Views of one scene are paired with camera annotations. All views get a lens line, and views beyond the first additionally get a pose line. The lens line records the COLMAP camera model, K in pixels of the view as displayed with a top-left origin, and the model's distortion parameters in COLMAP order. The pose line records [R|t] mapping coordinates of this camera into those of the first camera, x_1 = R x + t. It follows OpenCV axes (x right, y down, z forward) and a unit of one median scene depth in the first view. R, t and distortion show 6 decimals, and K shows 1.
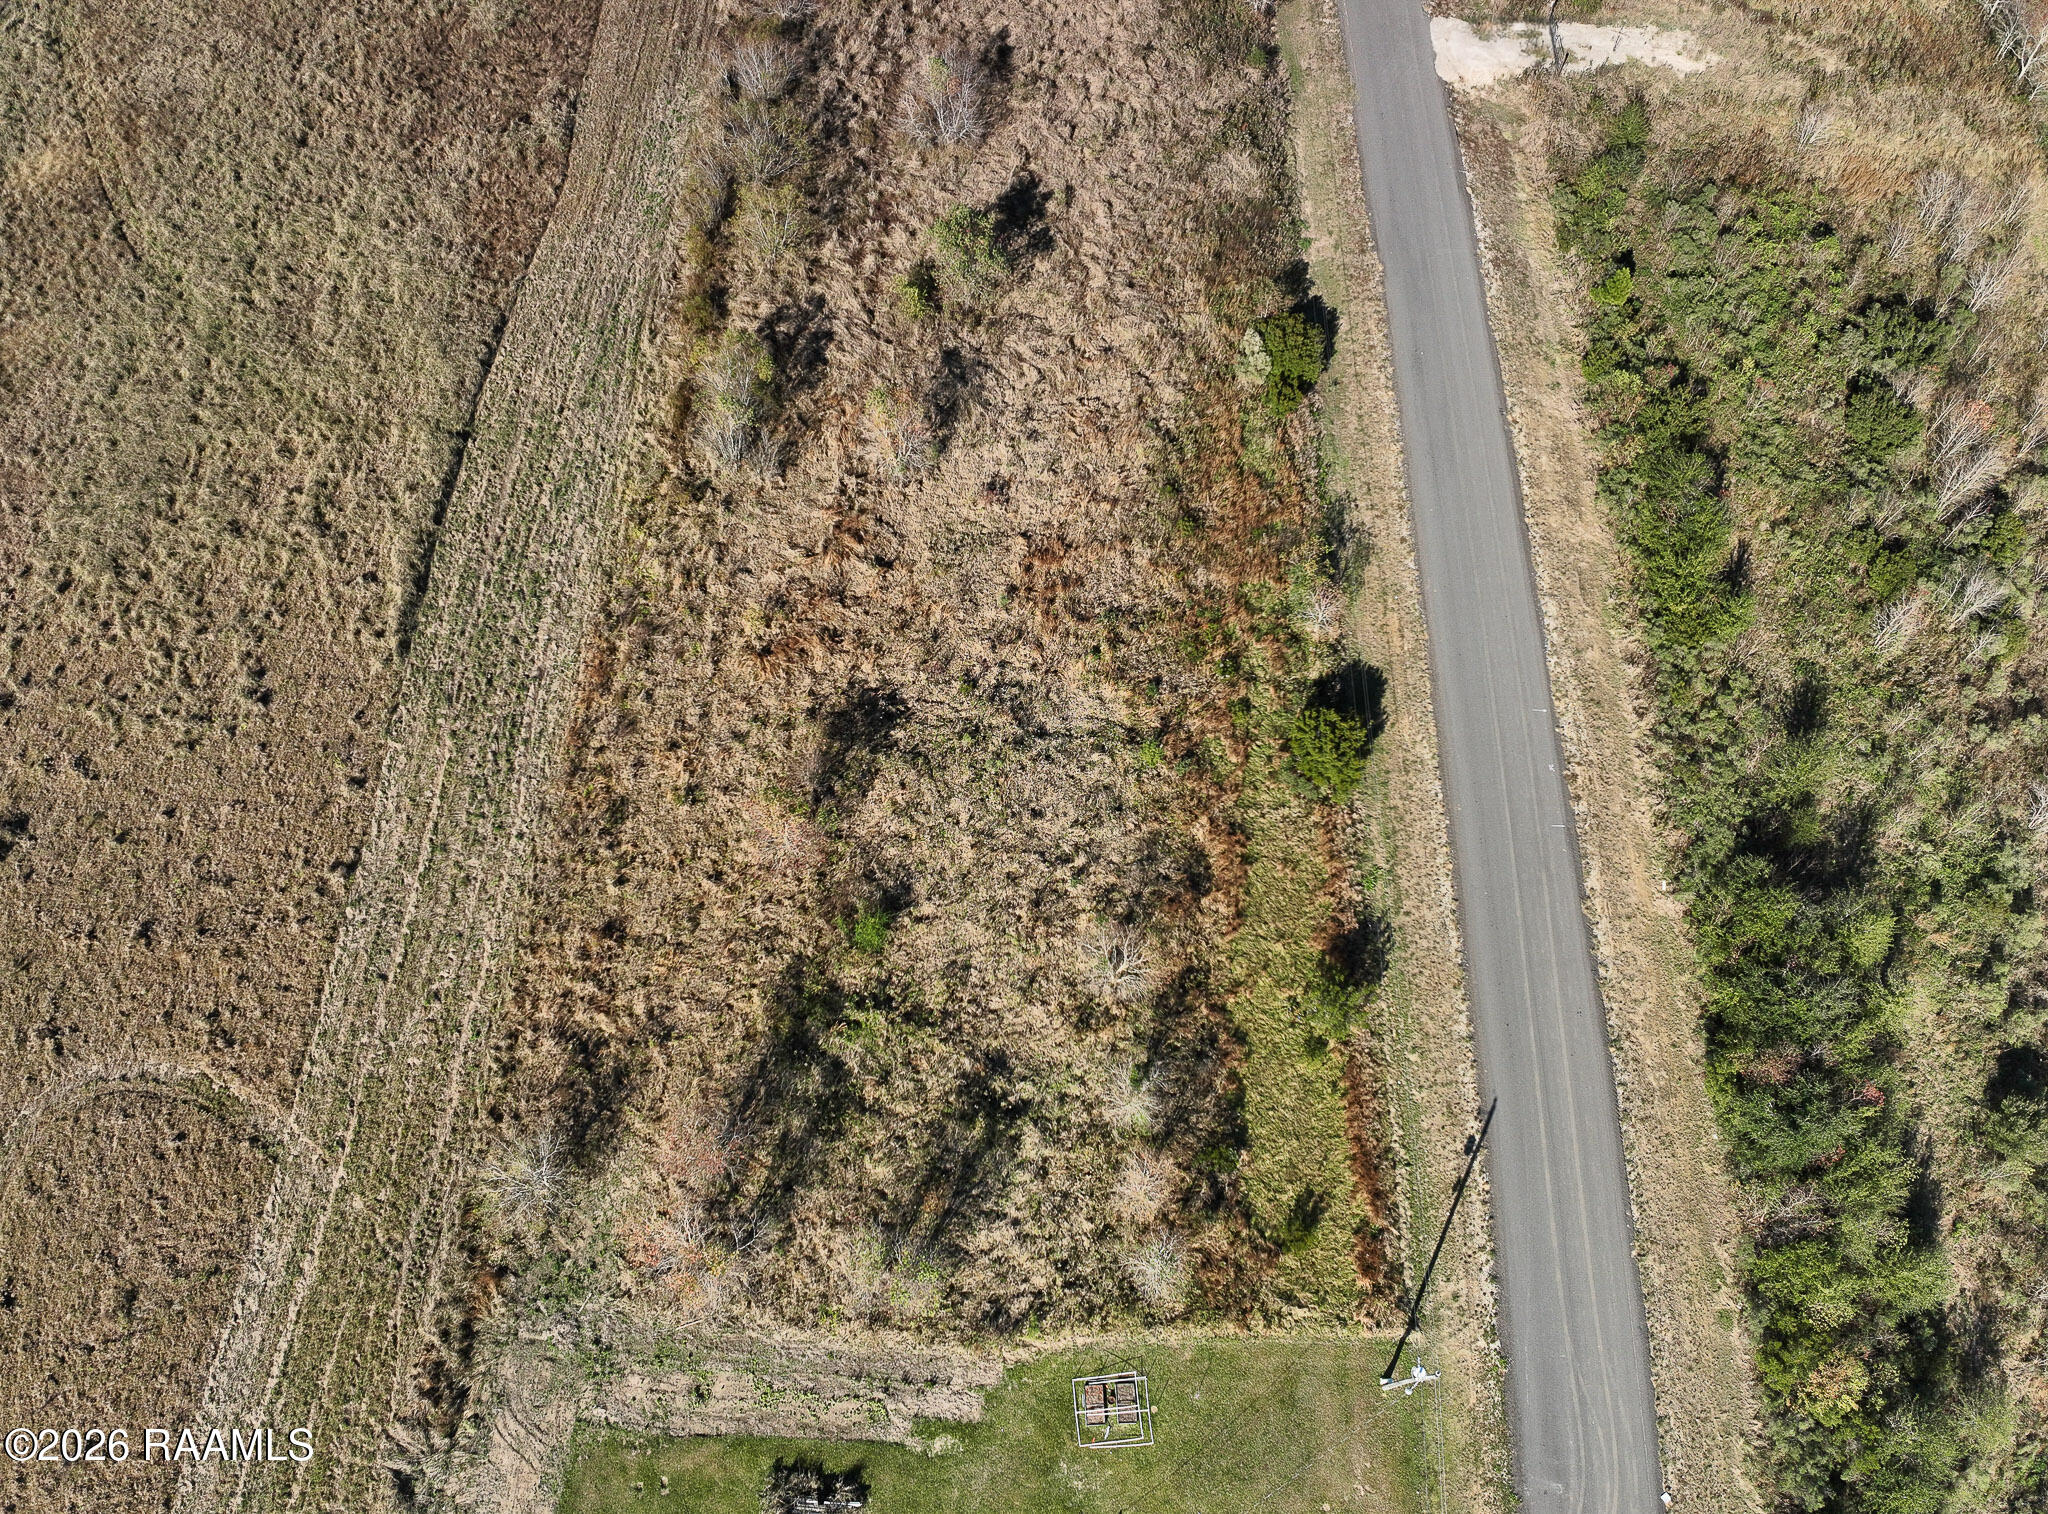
lens RADIAL K [[1522.5, 0, 1022.7], [0, 1522.5, 757.7], [0, 0, 1]] dist [-0.097007, -0.023887]
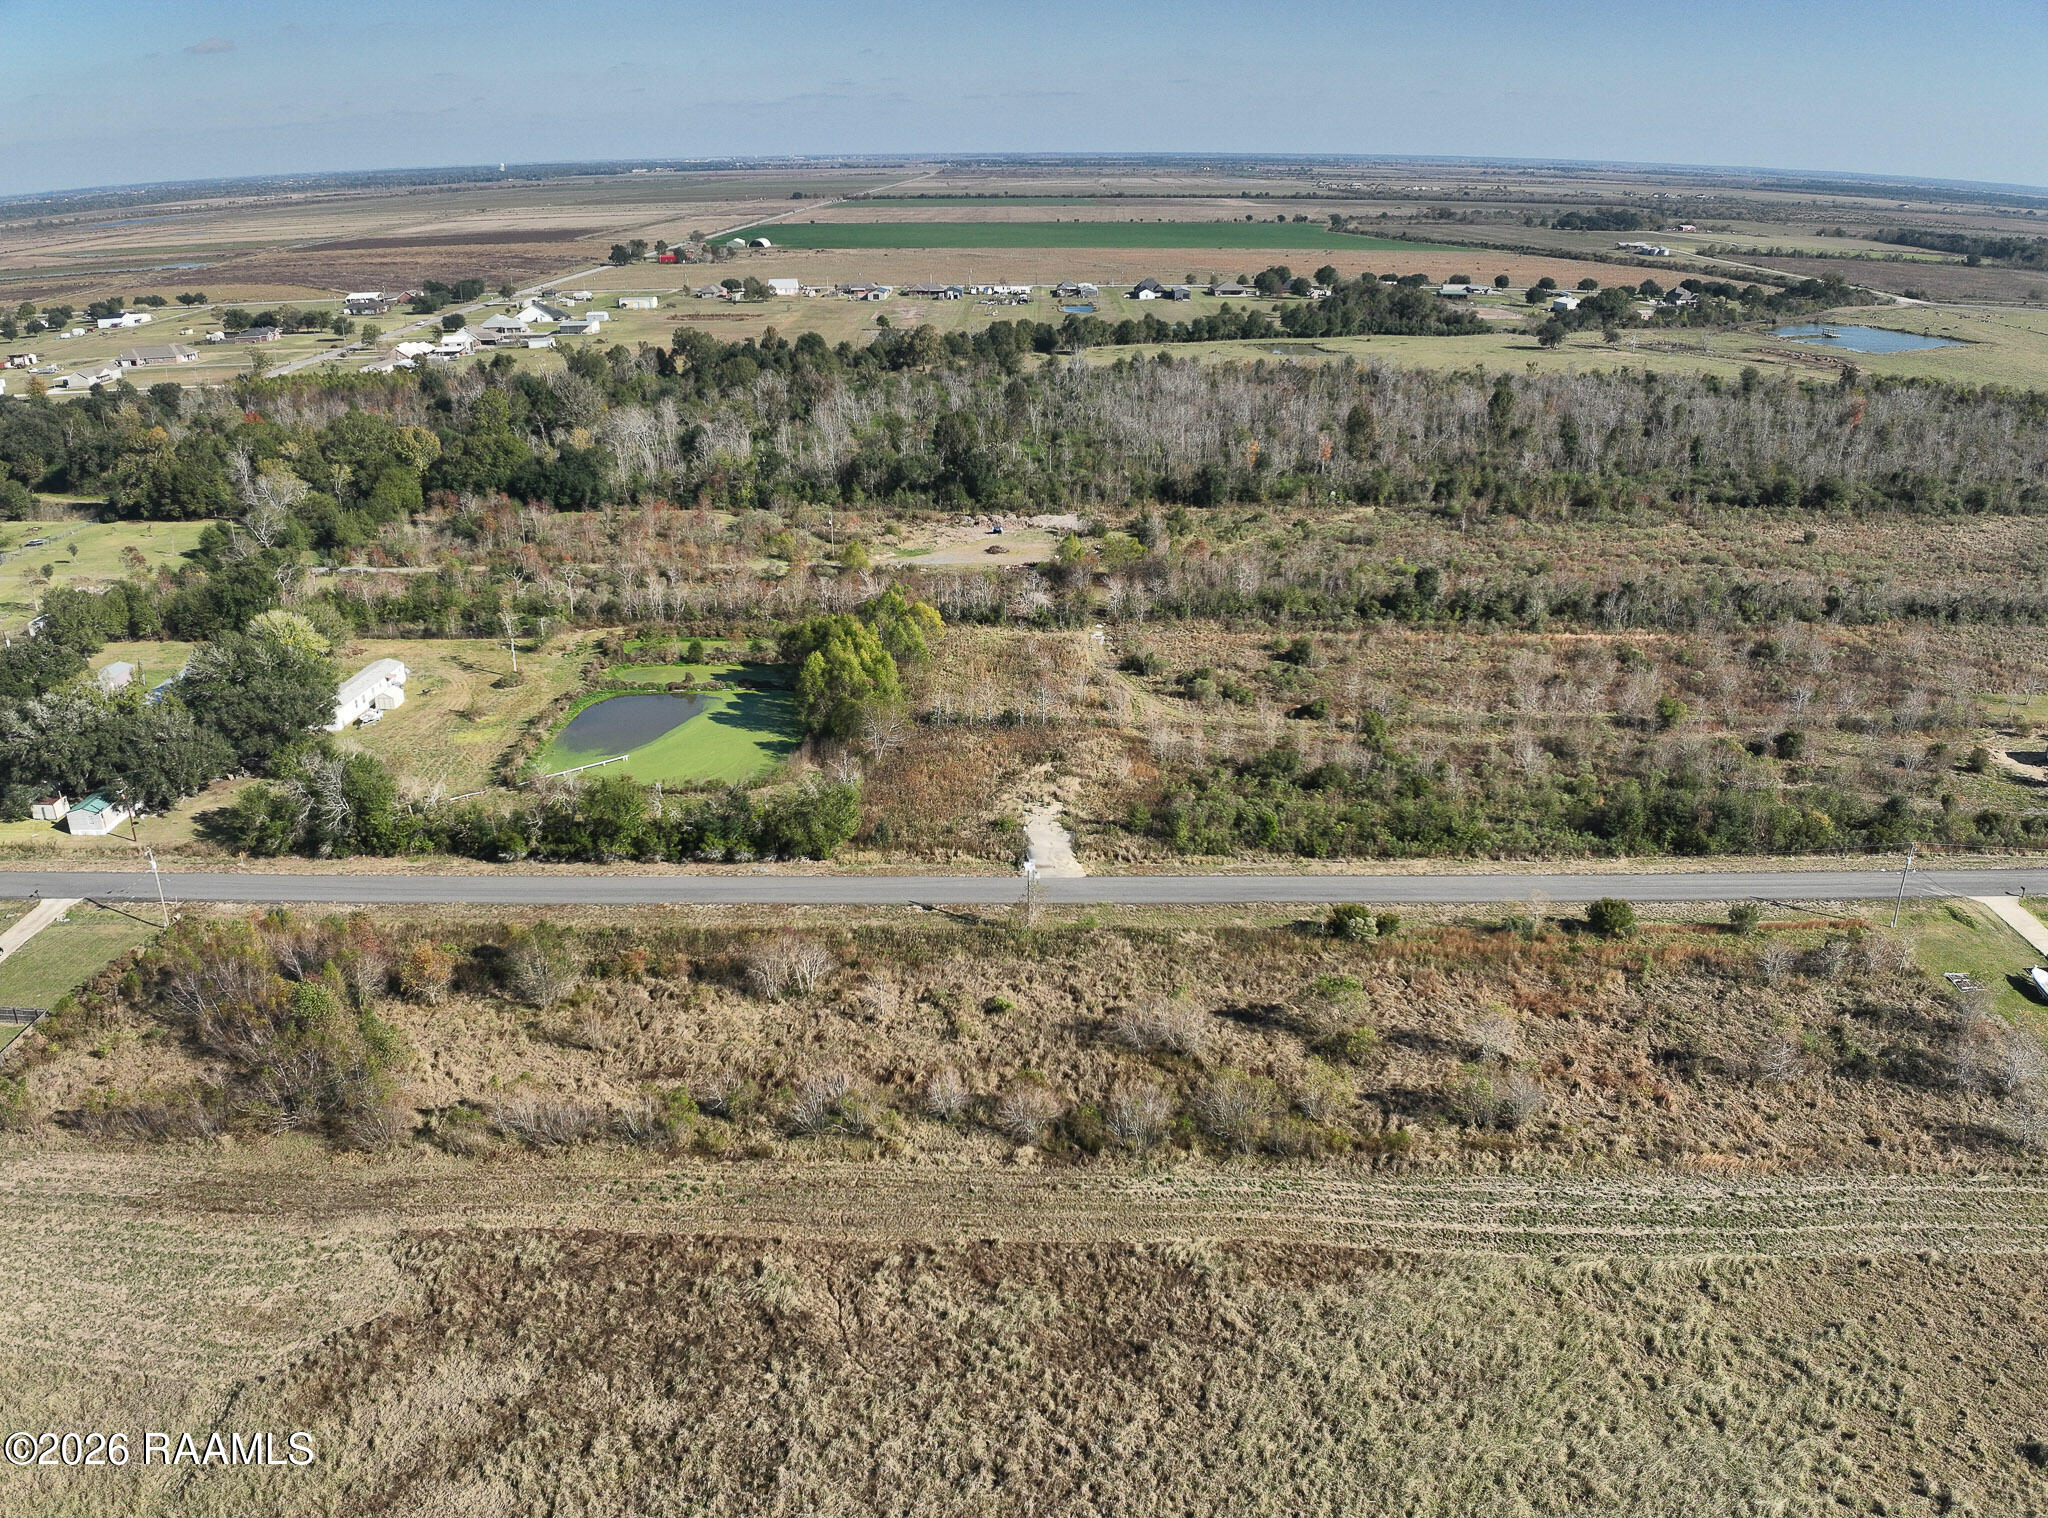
lens RADIAL K [[1554.7, 0, 1025.0], [0, 1554.7, 756.2], [0, 0, 1]] dist [-0.102245, -0.017682]
pose [[-0.000583, -0.381409, 0.924406, -1.474323], [0.906917, 0.389260, 0.161180, -1.043605], [-0.421310, 0.838453, 0.345679, 0.452242]]
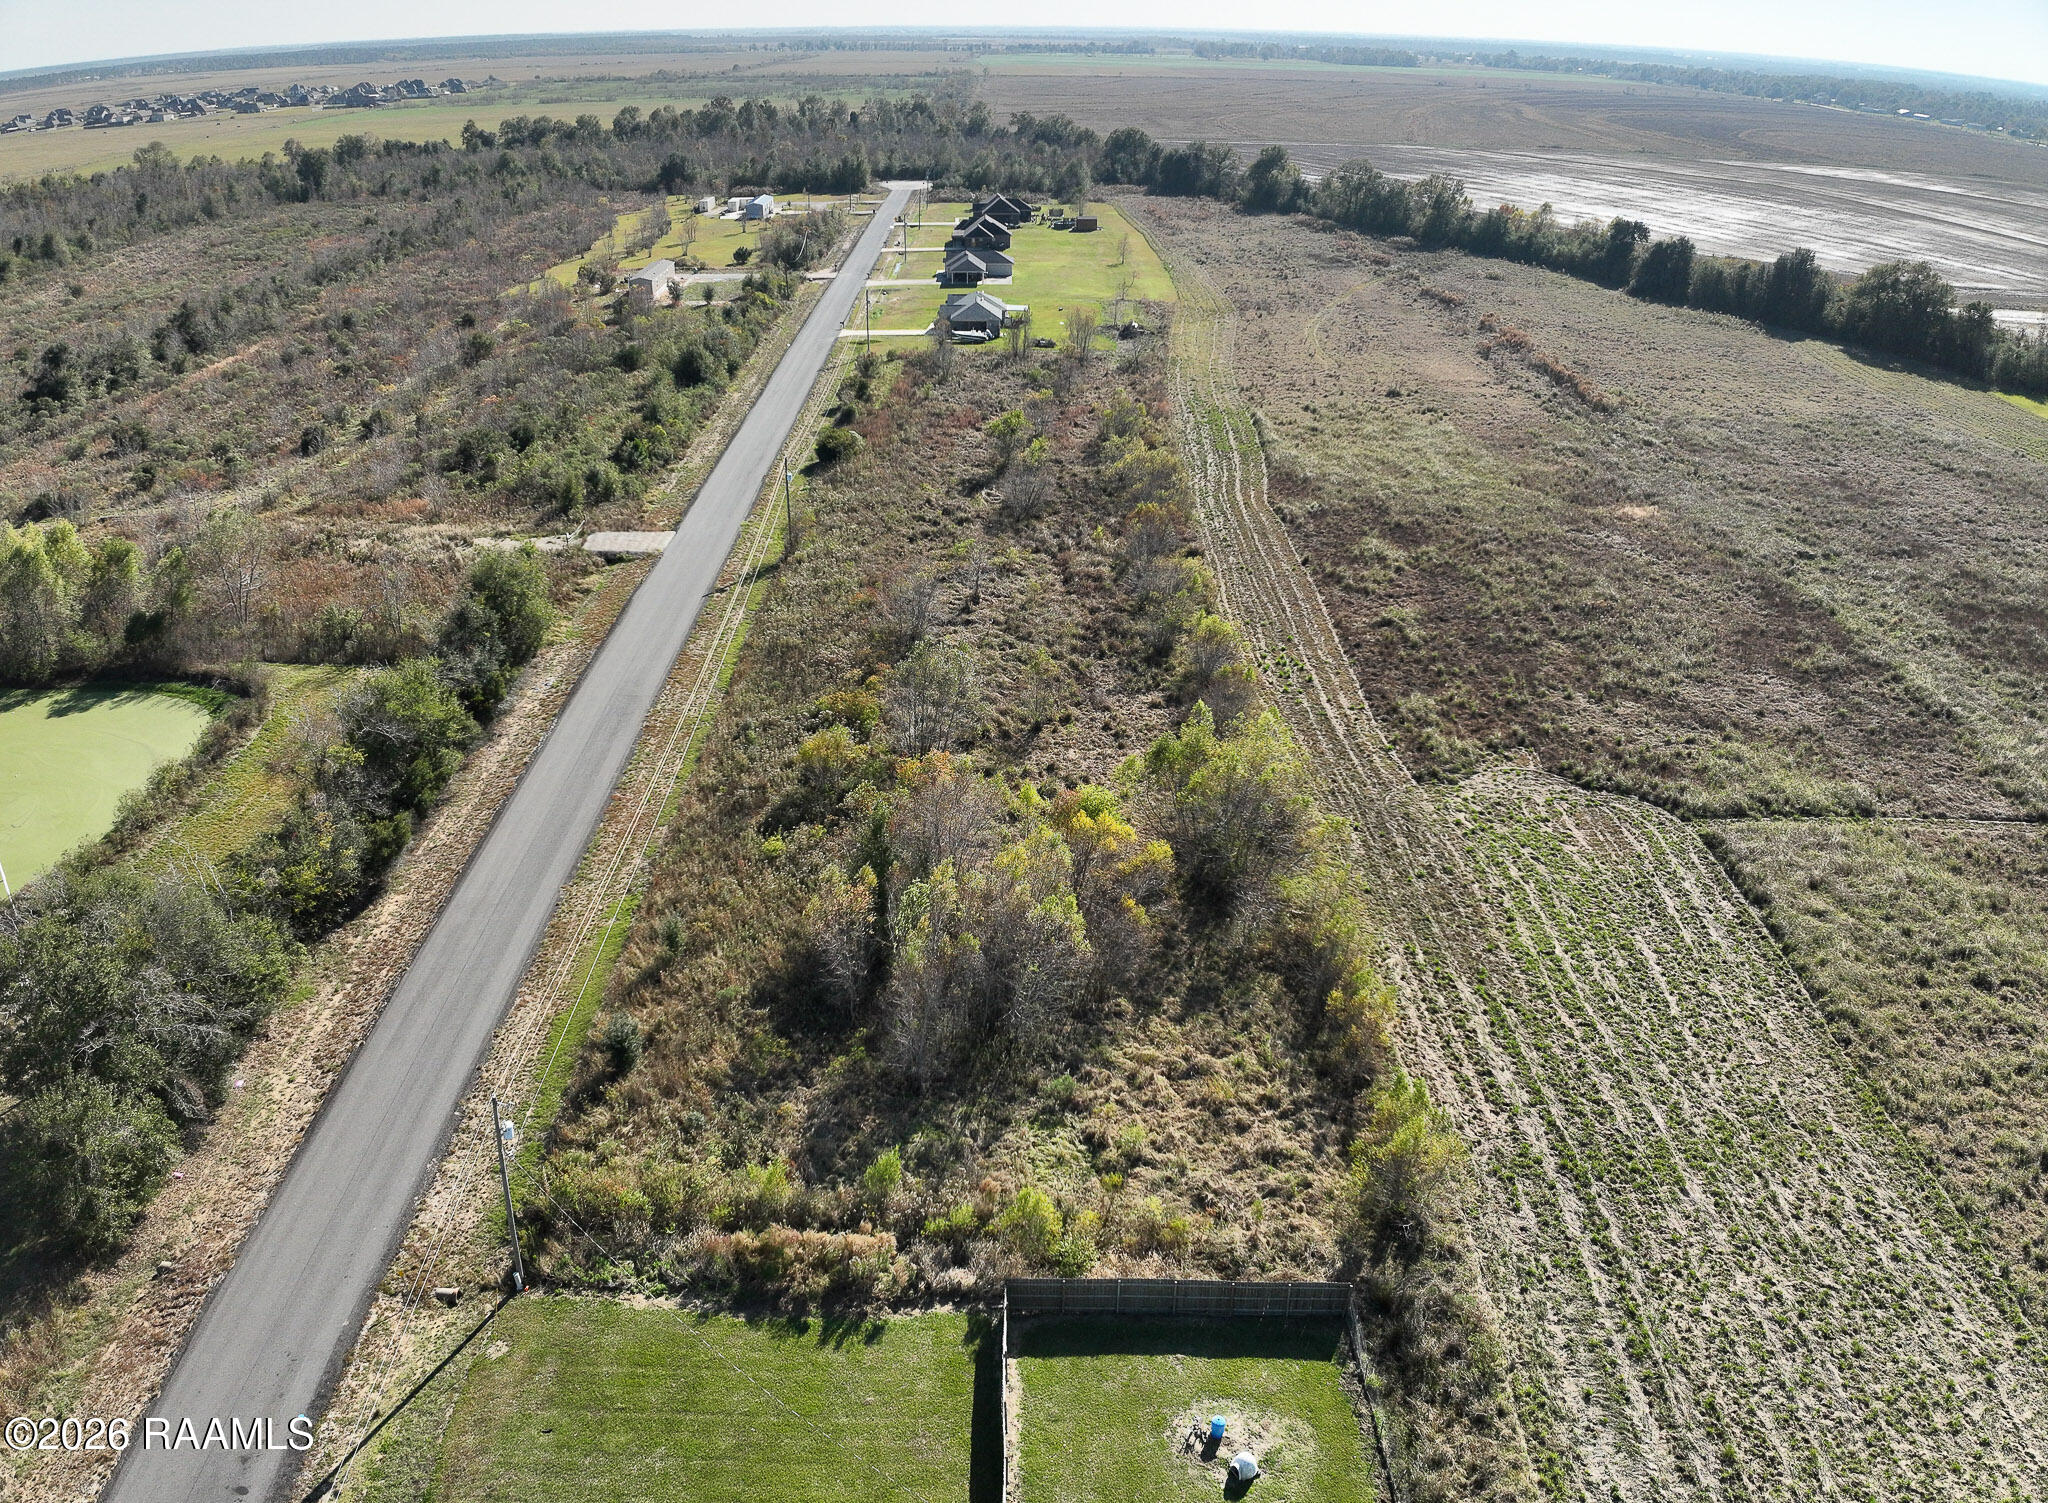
lens RADIAL K [[1510.1, 0, 1020.2], [0, 1510.1, 754.3], [0, 0, 1]] dist [-0.100778, -0.020113]
pose [[-0.999743, -0.006555, -0.021719, -0.015880], [-0.021556, -0.023985, 0.999480, -2.377598], [-0.007073, 0.999691, 0.023837, 1.481024]]
